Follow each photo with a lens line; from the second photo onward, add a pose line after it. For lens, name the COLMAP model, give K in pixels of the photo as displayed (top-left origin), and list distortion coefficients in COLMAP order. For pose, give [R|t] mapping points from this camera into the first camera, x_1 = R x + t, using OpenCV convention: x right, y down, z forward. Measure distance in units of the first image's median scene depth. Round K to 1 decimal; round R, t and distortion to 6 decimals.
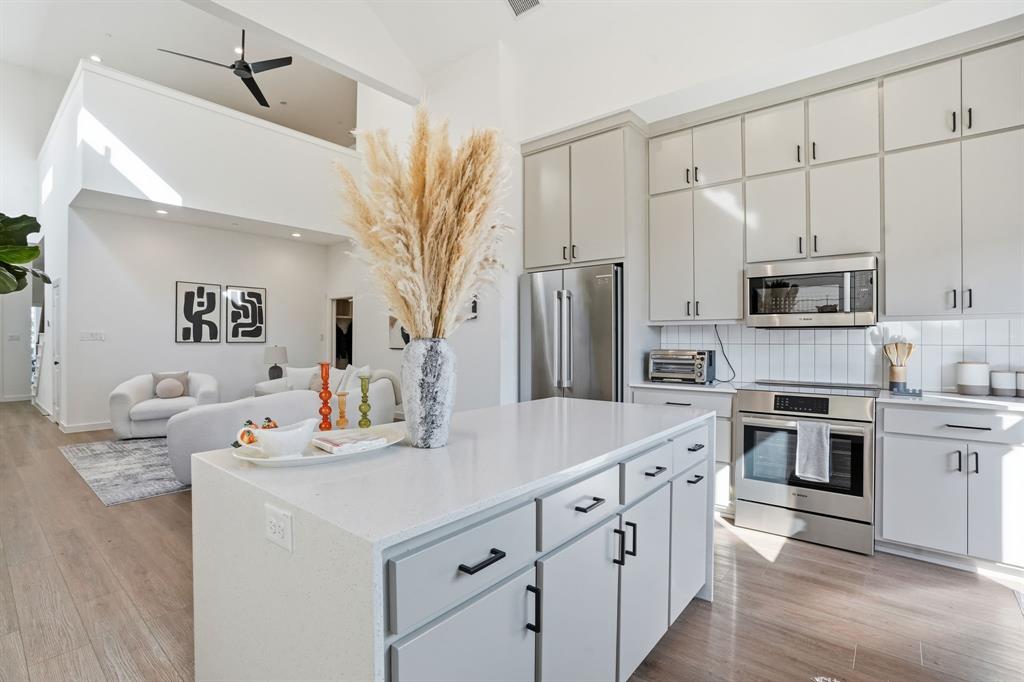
lens RADIAL K [[480.7, 0, 514.9], [0, 480.7, 337.0], [0, 0, 1]] dist [-0.065784, 0.021053]
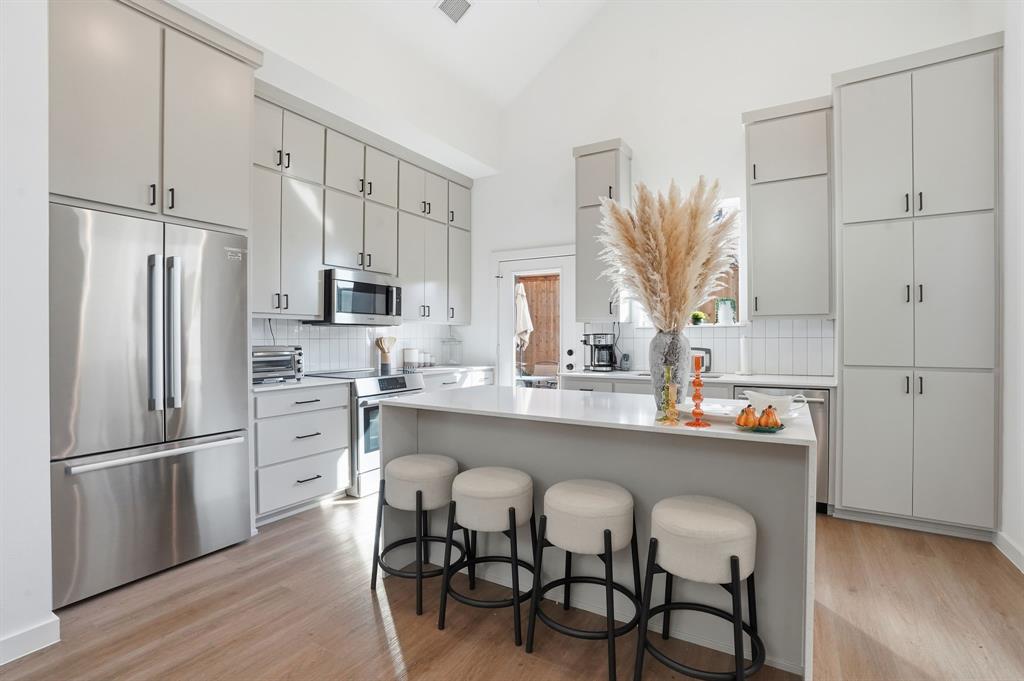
lens RADIAL K [[480.7, 0, 514.9], [0, 480.7, 336.5], [0, 0, 1]] dist [-0.065784, 0.021053]
pose [[-0.151996, -0.003742, 0.988374, -0.905470], [-0.004834, 0.999984, 0.003042, 0.006236], [-0.988369, -0.004316, -0.152012, 1.014605]]
